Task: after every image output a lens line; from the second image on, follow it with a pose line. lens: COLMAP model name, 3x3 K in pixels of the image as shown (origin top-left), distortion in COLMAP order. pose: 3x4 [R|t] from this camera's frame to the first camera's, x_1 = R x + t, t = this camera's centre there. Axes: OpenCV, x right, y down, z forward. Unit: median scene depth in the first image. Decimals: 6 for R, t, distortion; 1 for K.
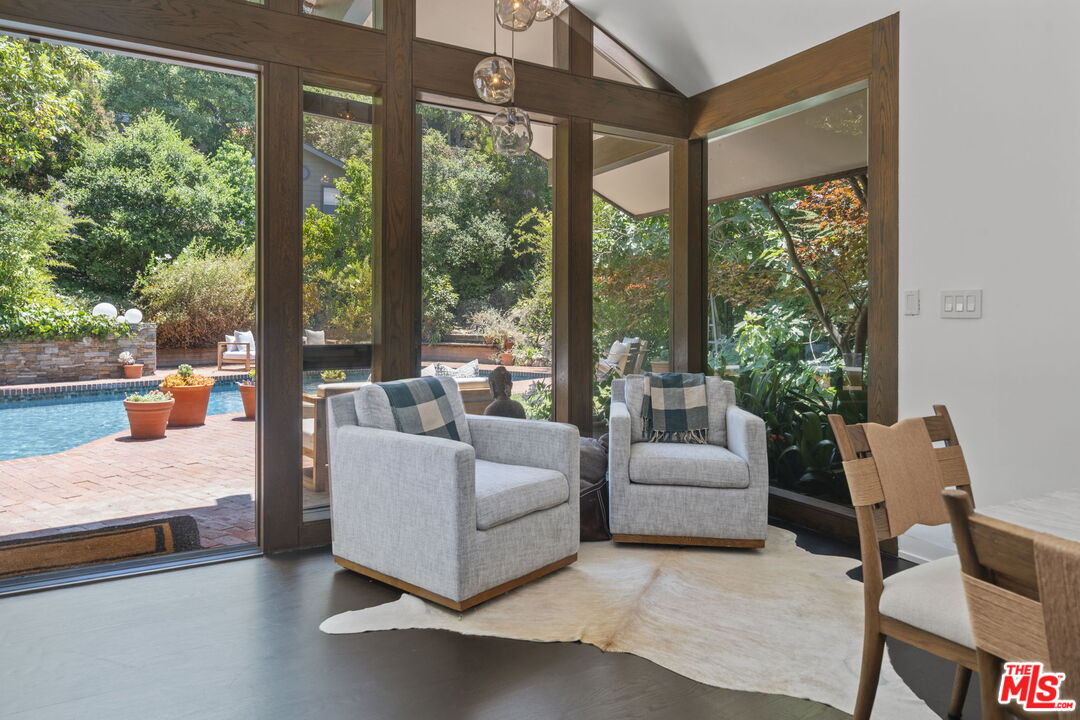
lens RADIAL K [[690.4, 0, 532.8], [0, 690.4, 322.6], [0, 0, 1]] dist [0.000307, 0.000283]
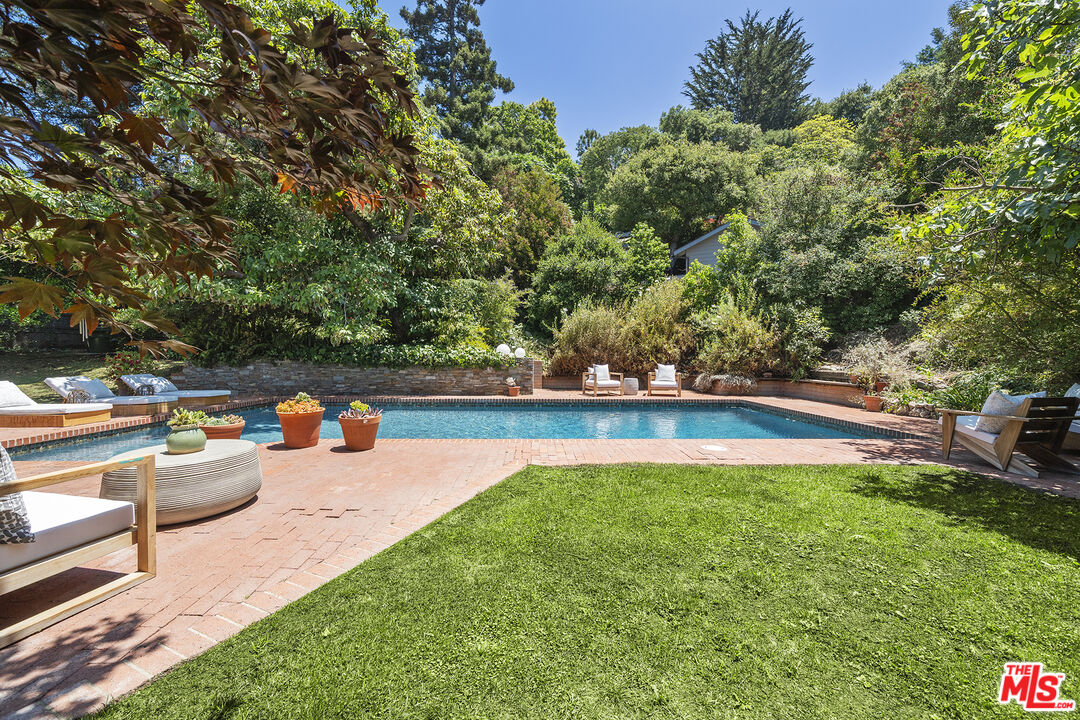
lens RADIAL K [[427.5, 0, 536.9], [0, 427.5, 362.8], [0, 0, 1]] dist [-0.003543, -0.000405]
pose [[0.619615, 0.007929, -0.784866, 0.106266], [-0.003849, 0.999968, 0.007064, 0.003925], [0.784897, -0.001356, 0.619625, 0.379746]]
